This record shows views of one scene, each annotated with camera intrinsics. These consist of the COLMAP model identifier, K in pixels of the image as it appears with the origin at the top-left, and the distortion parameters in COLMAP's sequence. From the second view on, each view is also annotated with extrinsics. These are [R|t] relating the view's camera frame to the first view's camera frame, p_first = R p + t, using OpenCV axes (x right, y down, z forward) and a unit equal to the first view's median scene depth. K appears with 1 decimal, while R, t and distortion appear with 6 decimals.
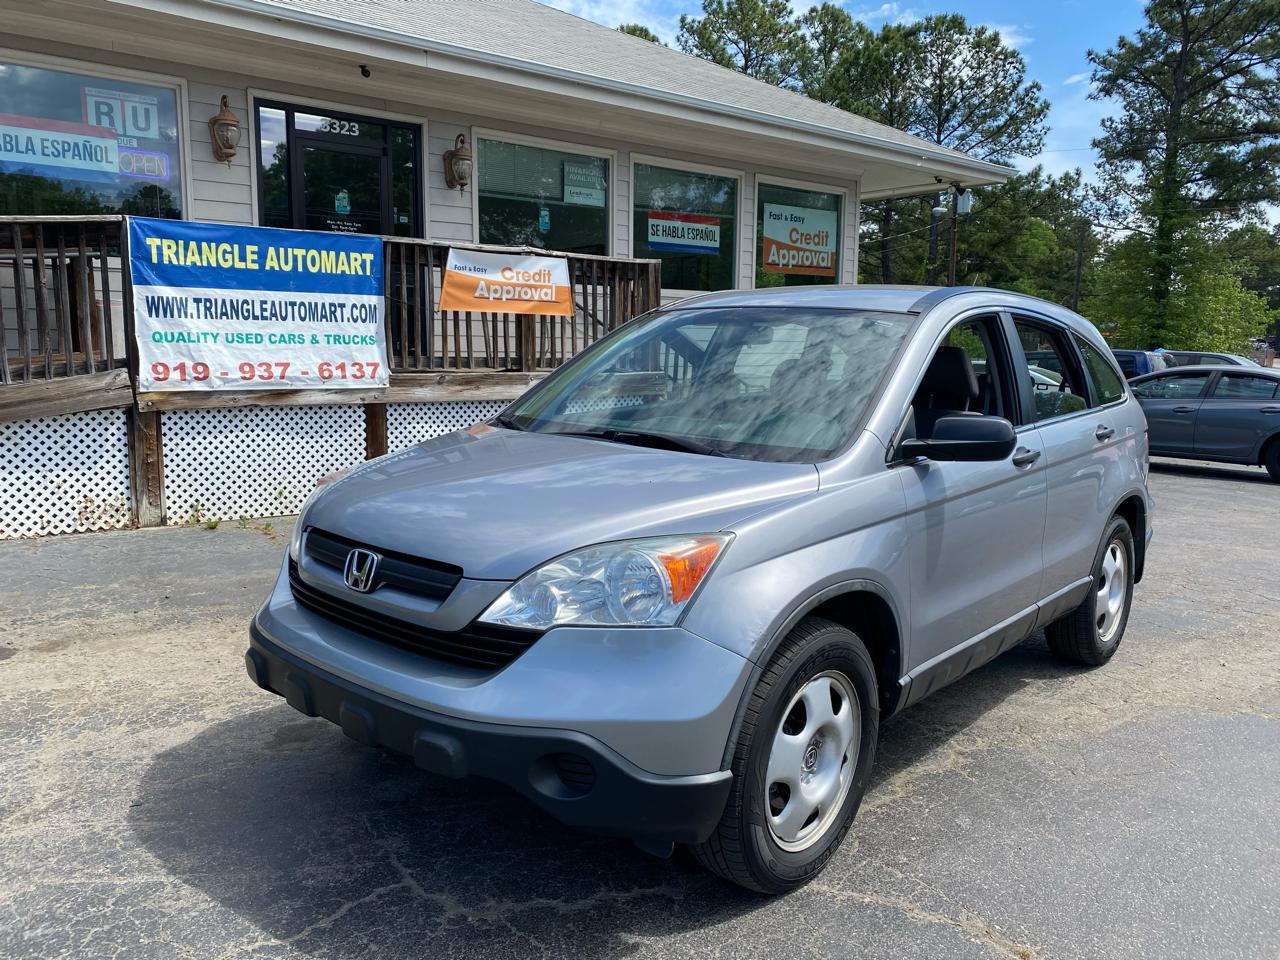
lens RADIAL K [[986.0, 0, 639.1], [0, 986.0, 471.9], [0, 0, 1]] dist [0.005285, 0.002318]
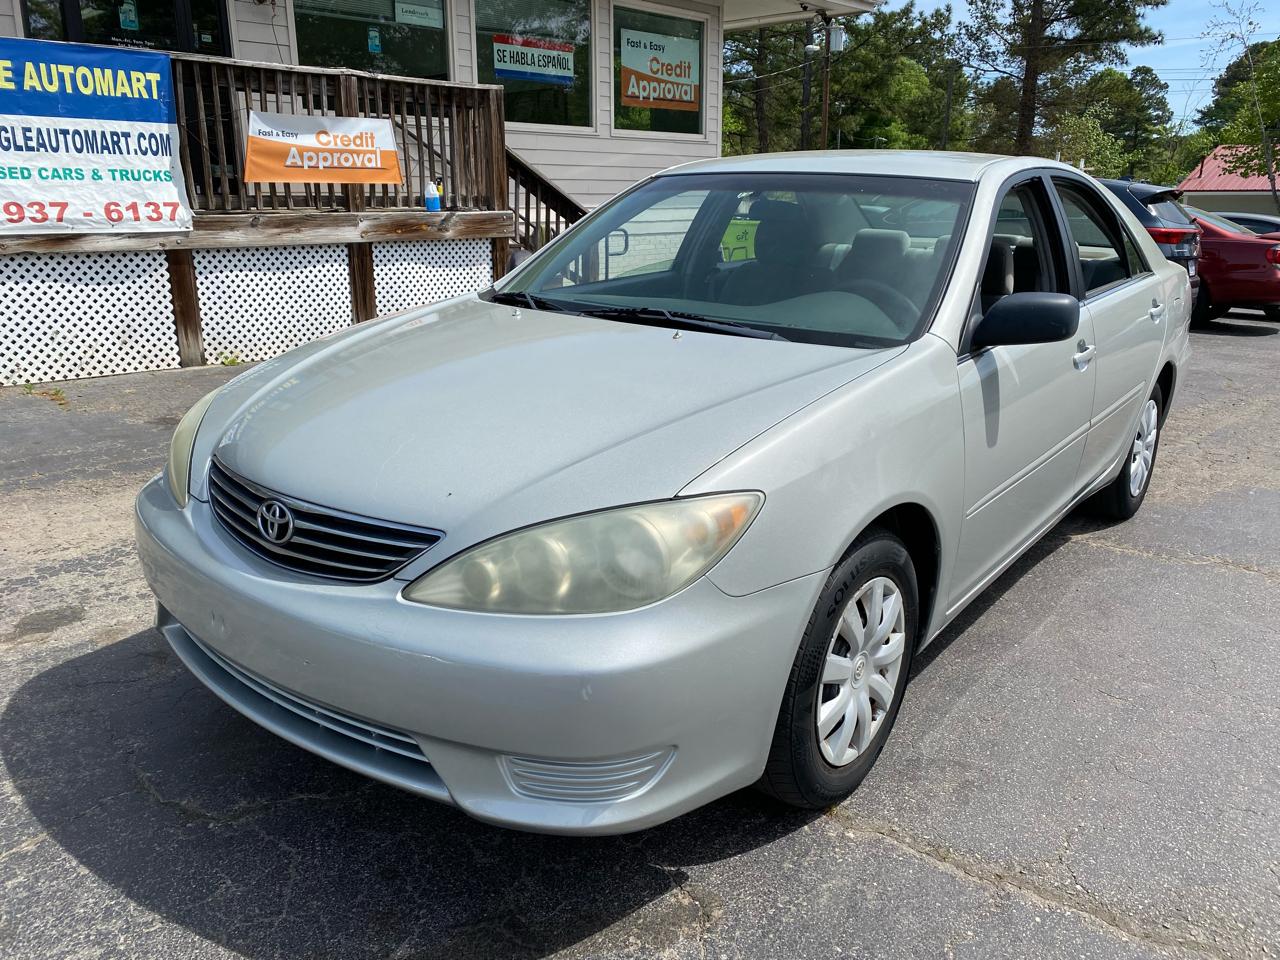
lens RADIAL K [[994.3, 0, 646.2], [0, 994.3, 463.3], [0, 0, 1]] dist [-0.039701, 0.061984]
pose [[0.991871, -0.041600, 0.120254, 0.036507], [0.024862, 0.990193, 0.137473, 0.009733], [-0.124794, -0.133366, 0.983179, 0.046461]]
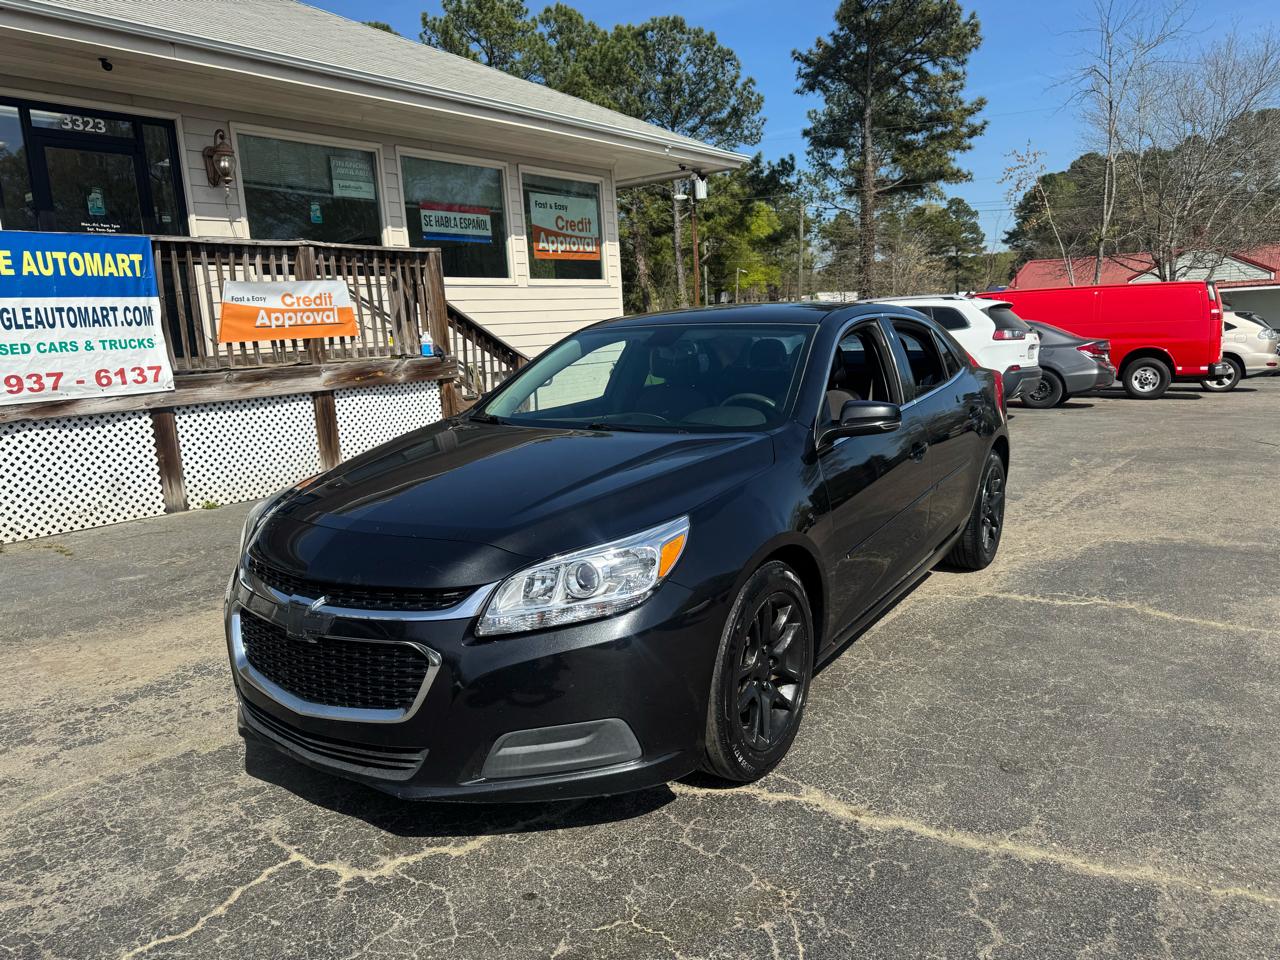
lens RADIAL K [[917.8, 0, 640.4], [0, 917.8, 485.0], [0, 0, 1]] dist [-0.000929, -0.001833]
pose [[0.968597, -0.102998, 0.226299, -0.021591], [0.093885, 0.994291, 0.050703, 0.005654], [-0.230229, -0.027865, 0.972737, 0.001127]]
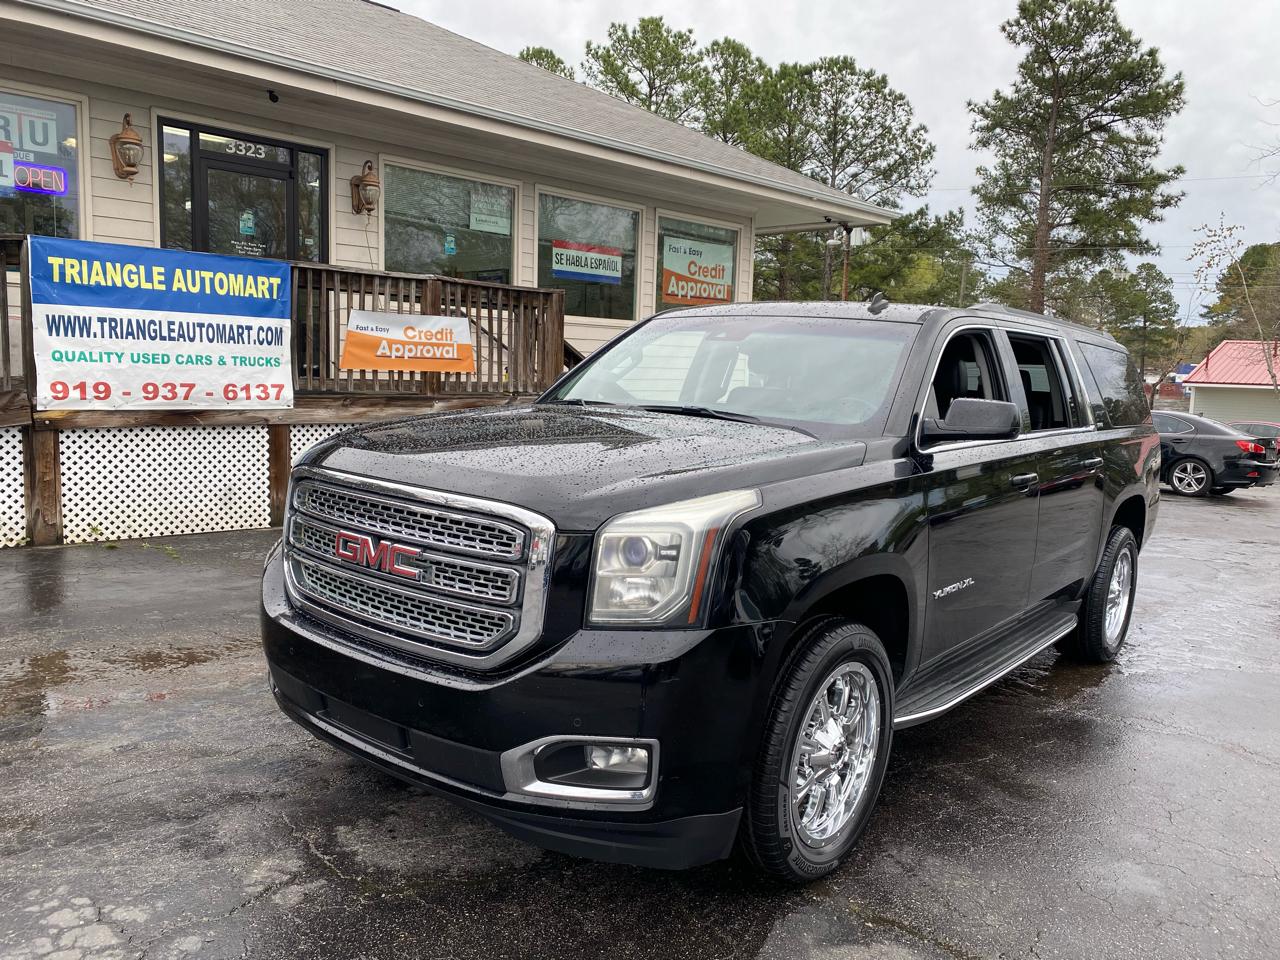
lens RADIAL K [[988.7, 0, 648.0], [0, 988.7, 472.1], [0, 0, 1]] dist [0.001978, 0.007373]
pose [[0.994019, 0.011823, 0.108564, -0.000579], [-0.009858, 0.999778, -0.018615, -0.005177], [-0.108760, 0.017434, 0.993915, -0.054022]]
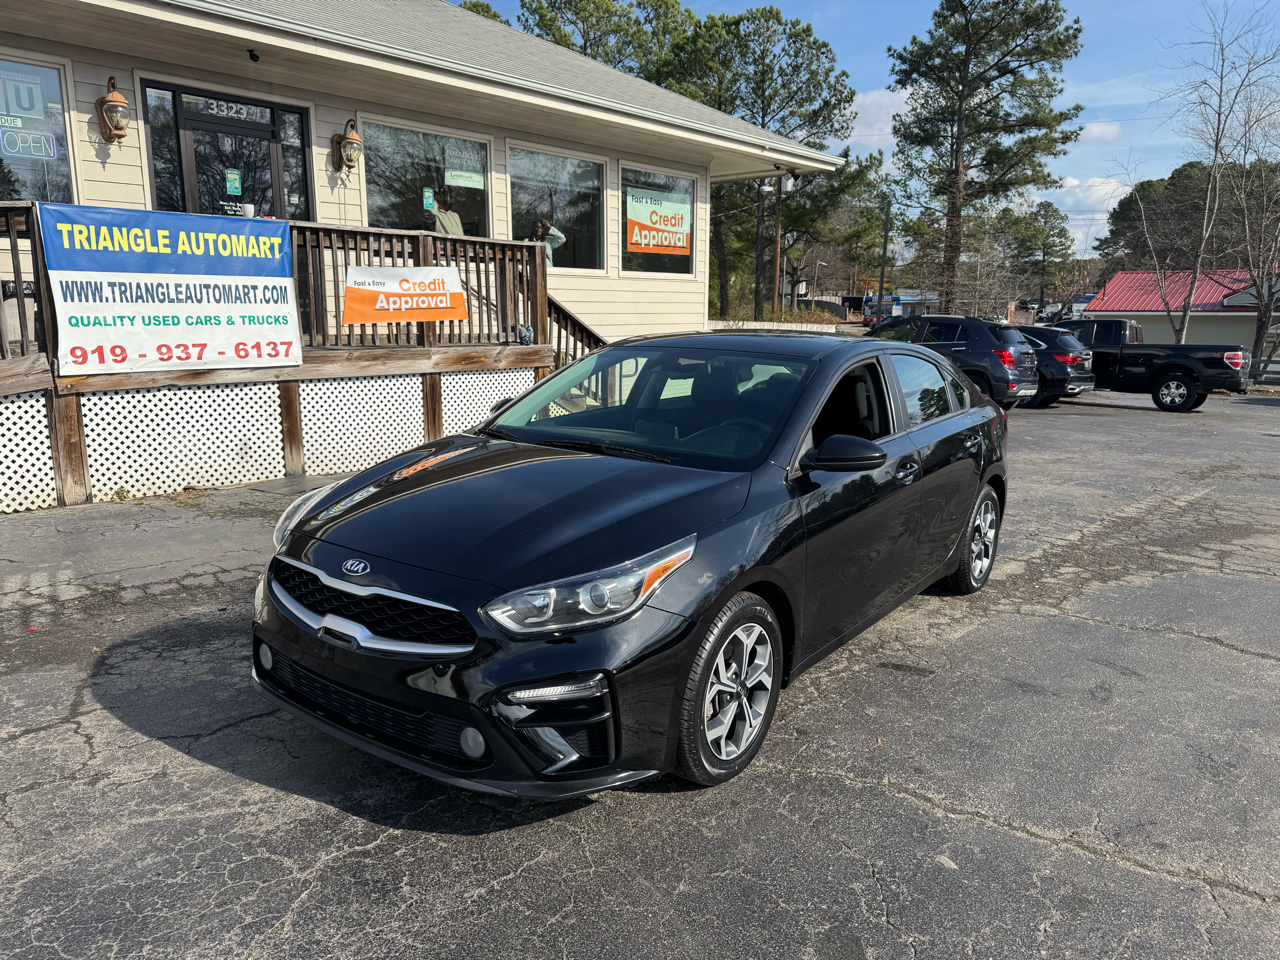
lens RADIAL K [[915.3, 0, 640.6], [0, 915.3, 482.6], [0, 0, 1]] dist [0.009001, -0.010636]
pose [[0.986160, -0.037536, 0.161490, -0.058351], [0.027870, 0.997705, 0.061709, -0.009740], [-0.163436, -0.056354, 0.984943, -0.042243]]
